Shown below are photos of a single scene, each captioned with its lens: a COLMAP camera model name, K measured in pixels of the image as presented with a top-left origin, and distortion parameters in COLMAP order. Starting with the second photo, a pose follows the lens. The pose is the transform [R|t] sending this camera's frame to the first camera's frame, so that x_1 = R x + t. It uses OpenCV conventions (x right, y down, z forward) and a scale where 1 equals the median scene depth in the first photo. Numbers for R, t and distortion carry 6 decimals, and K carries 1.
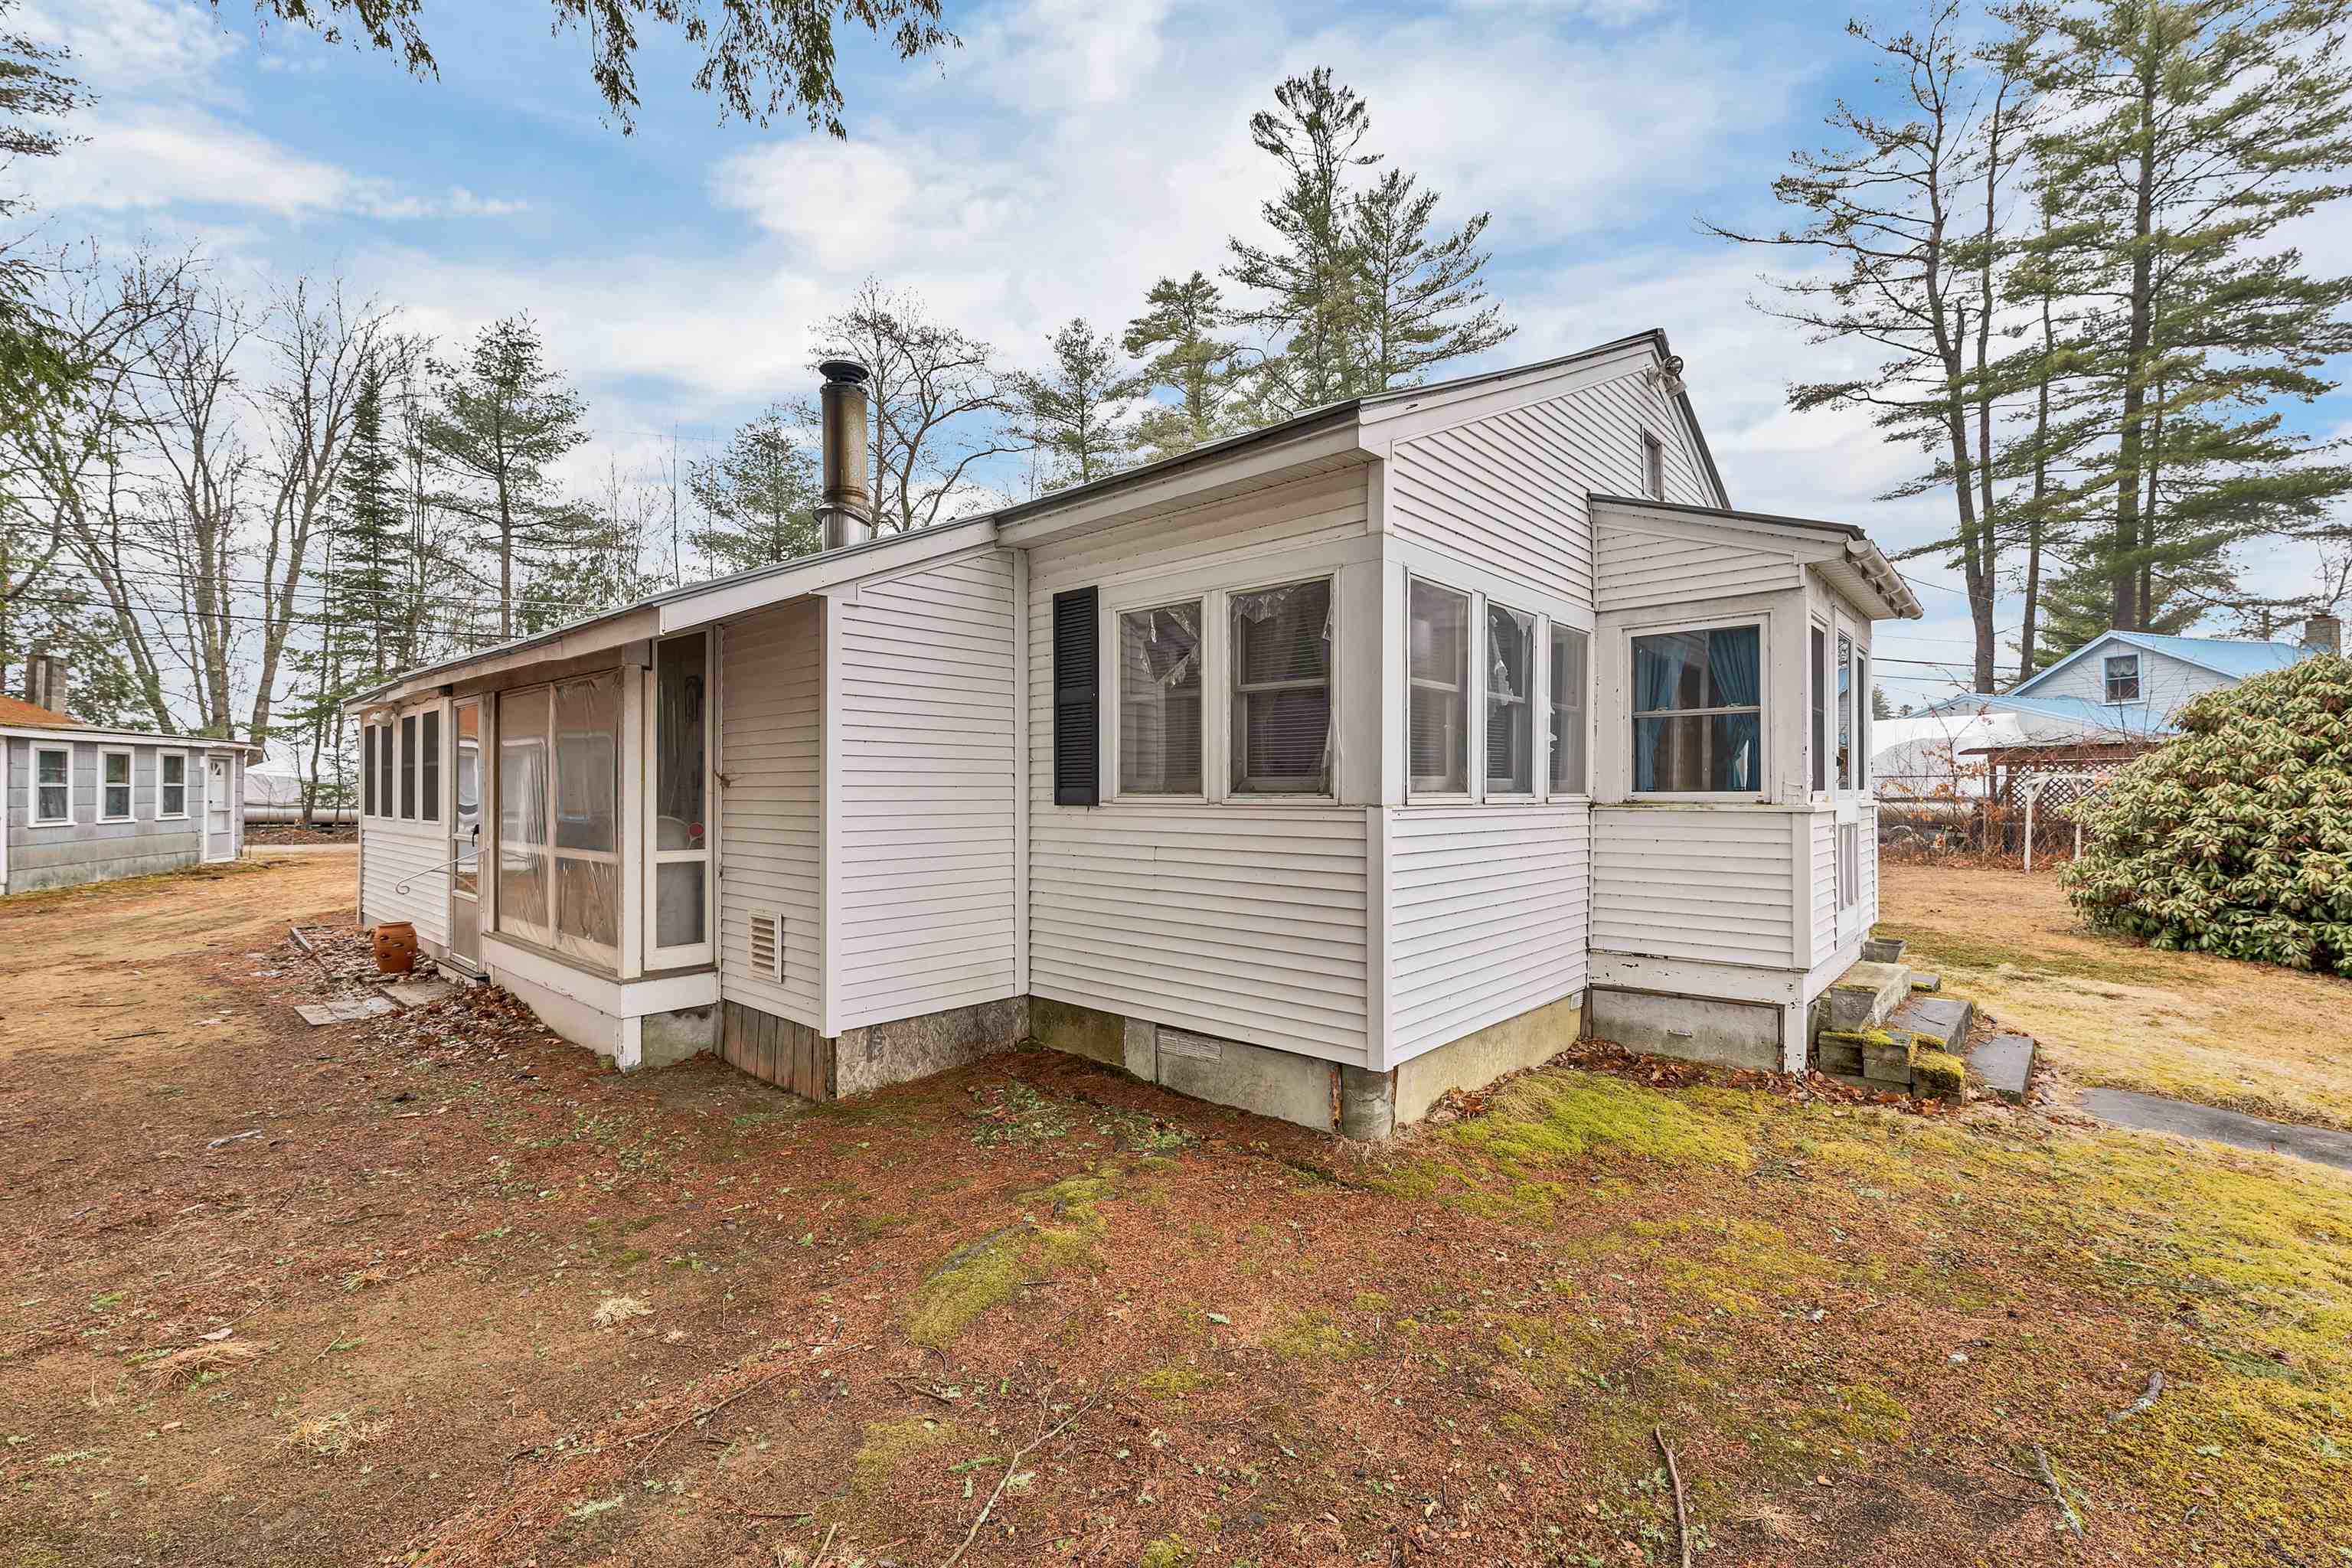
lens RADIAL K [[990.8, 0, 1176.0], [0, 990.8, 784.0], [0, 0, 1]] dist [-0.002300, 0.000004]
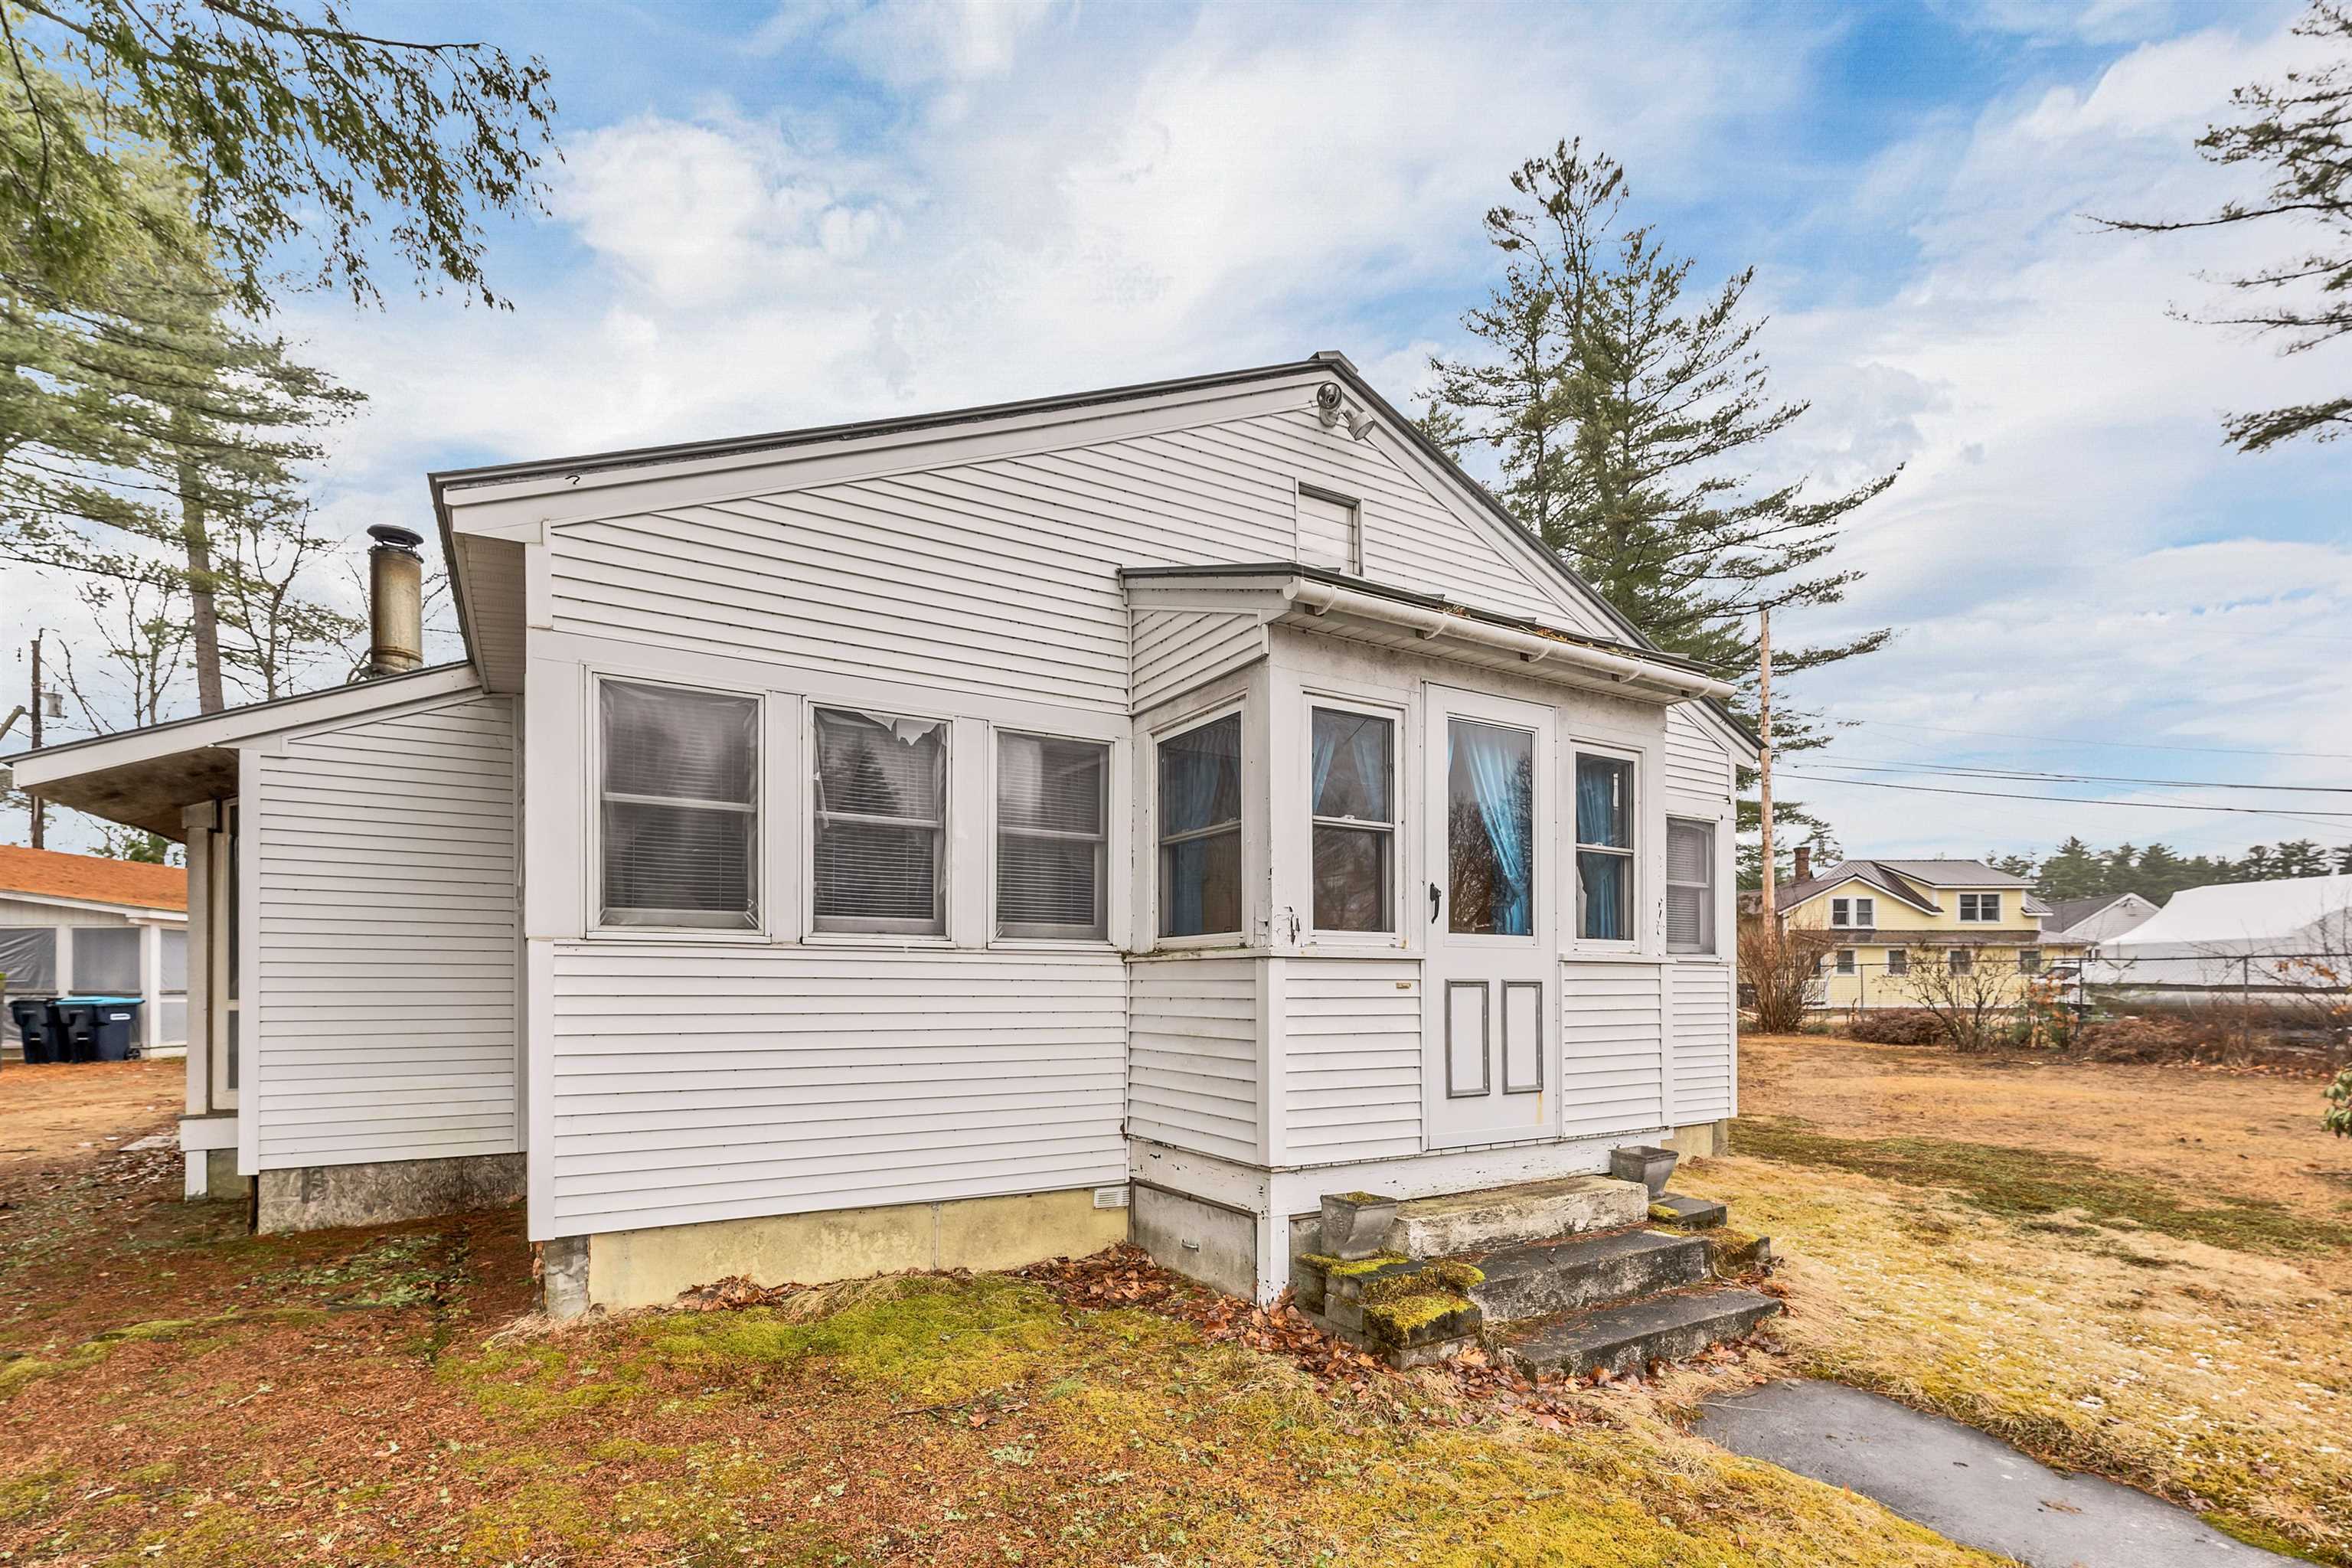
lens RADIAL K [[1048.9, 0, 1144.8], [0, 1048.9, 980.1], [0, 0, 1]] dist [0.001667, 0.000152]
pose [[0.951216, 0.000632, -0.308525, 0.467615], [-0.000508, 1.000000, 0.000482, 0.027175], [0.308526, -0.000302, 0.951216, 0.129144]]
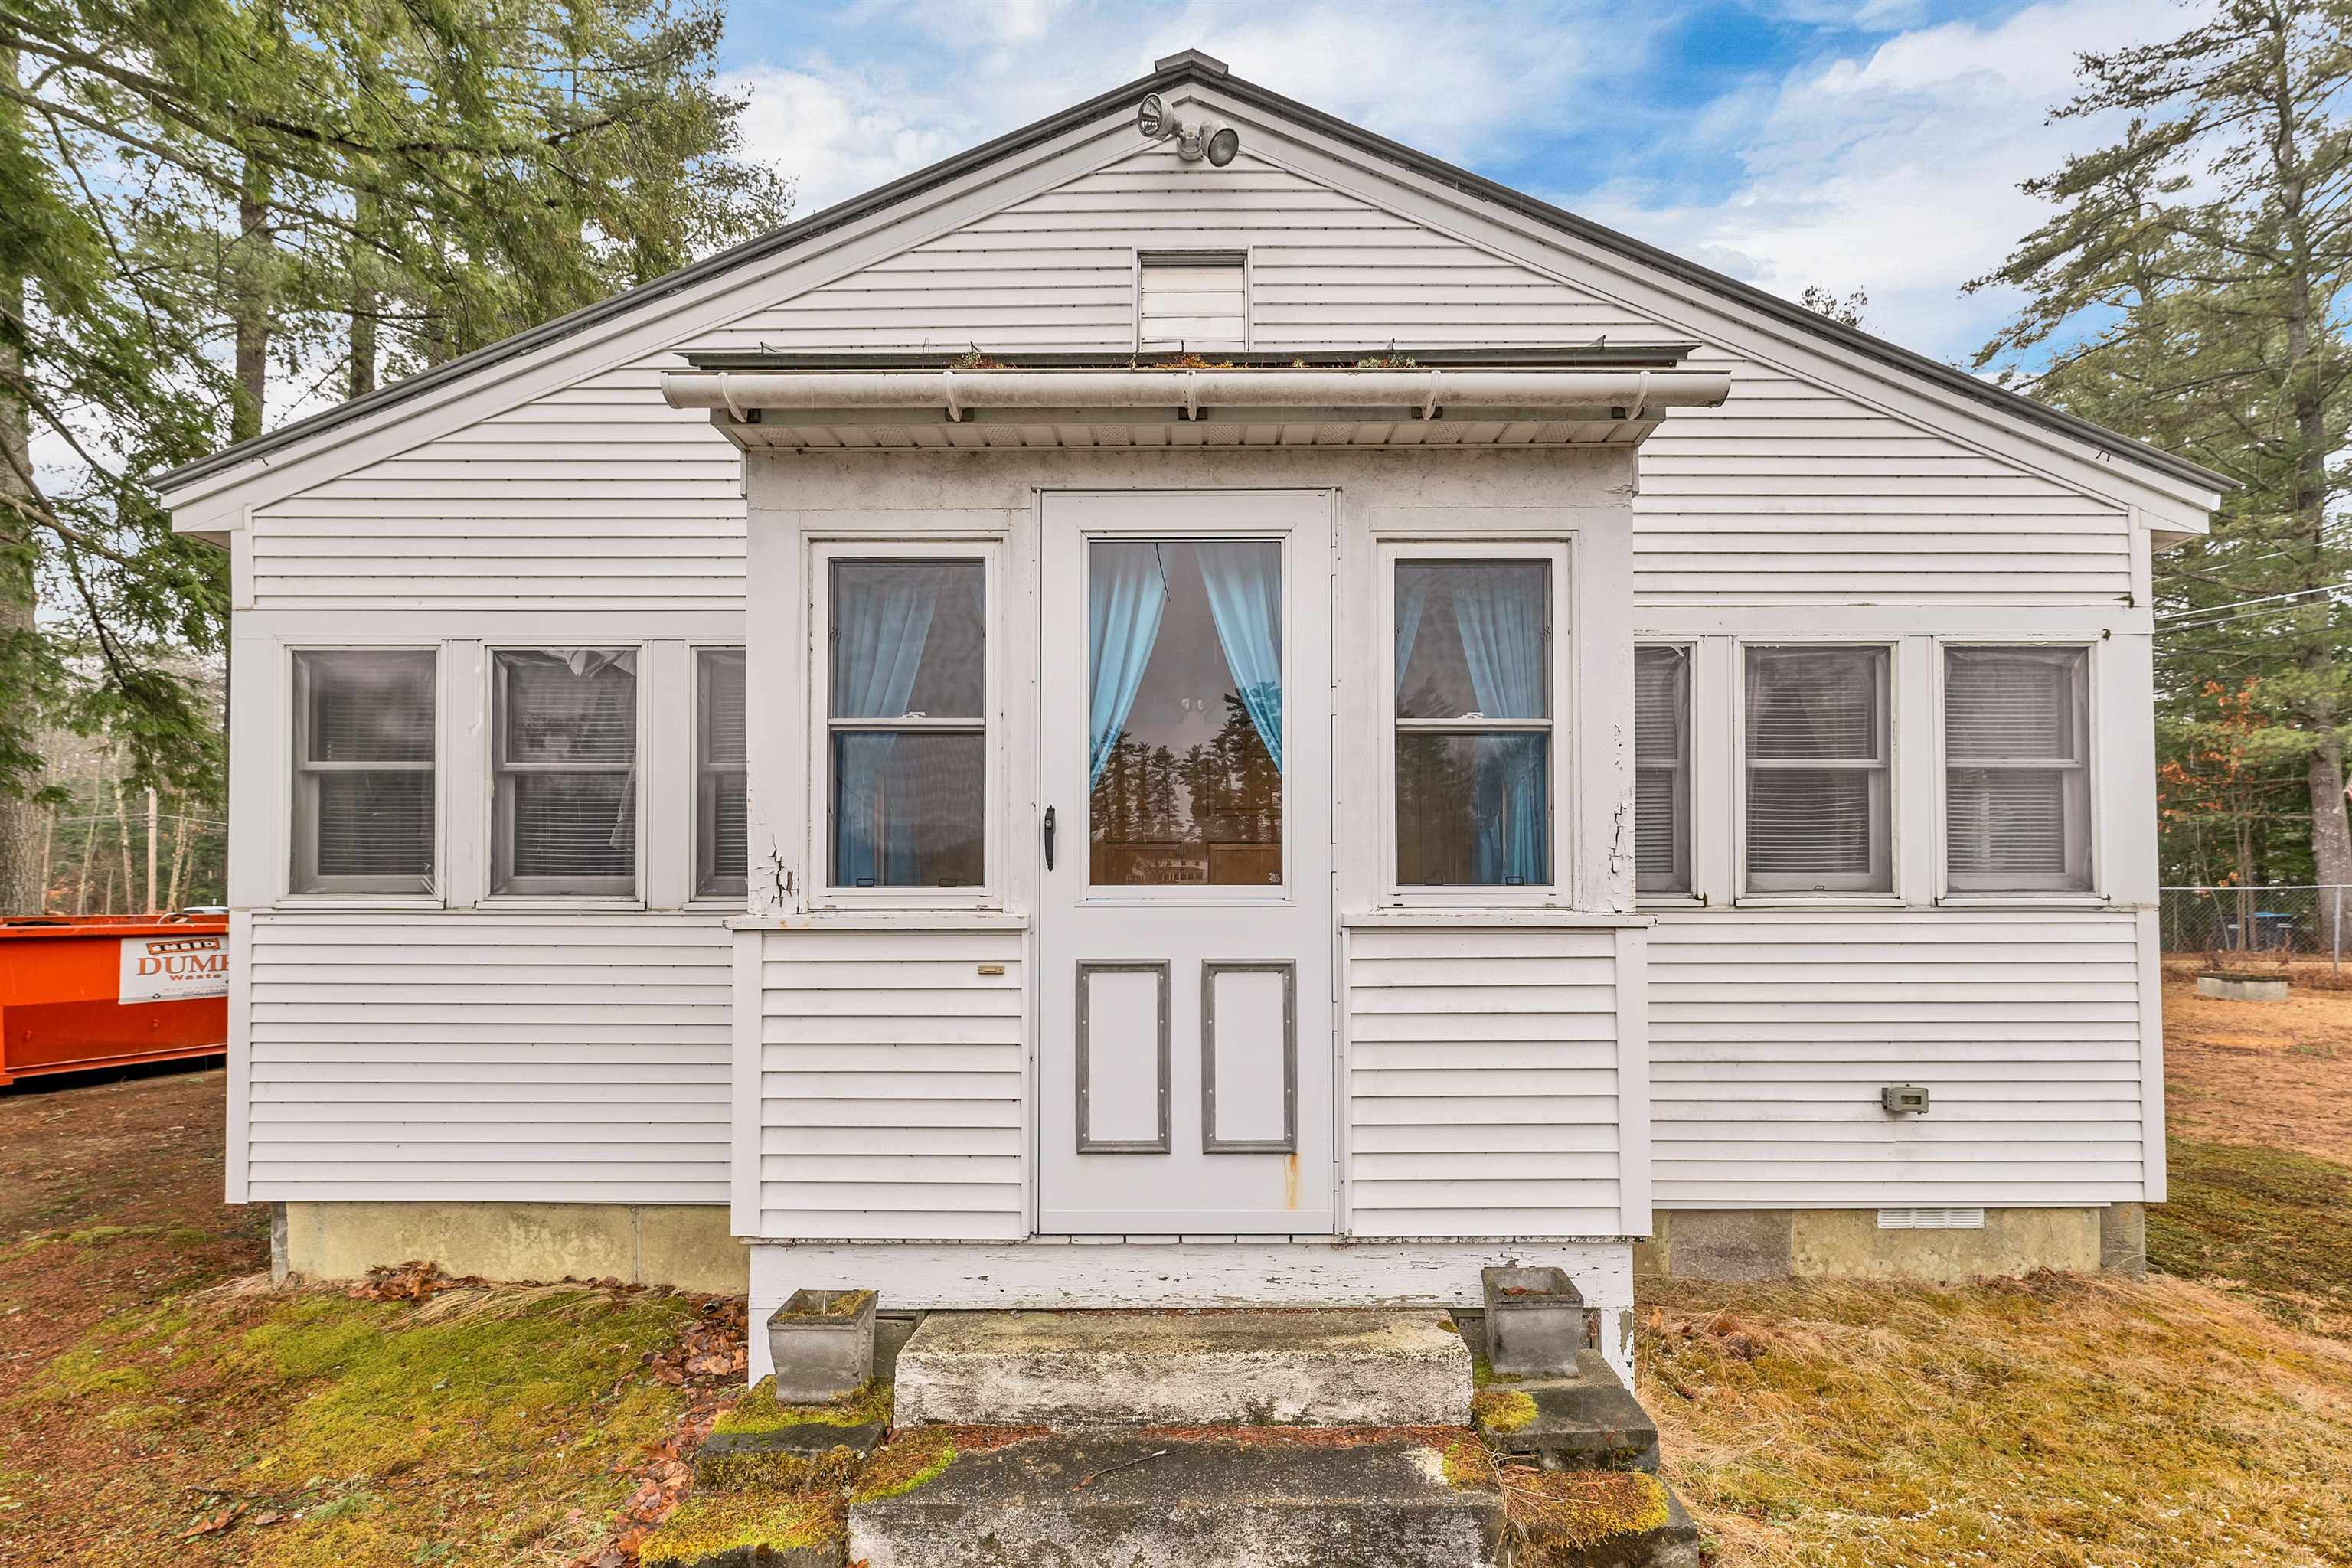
lens RADIAL K [[1041.3, 0, 1176.4], [0, 1041.3, 886.4], [0, 0, 1]] dist [0.002422, 0.000571]
pose [[0.674031, -0.016879, -0.738511, 0.692871], [0.006364, 0.999834, -0.017044, 0.010959], [0.738676, 0.006788, 0.674026, 0.457322]]
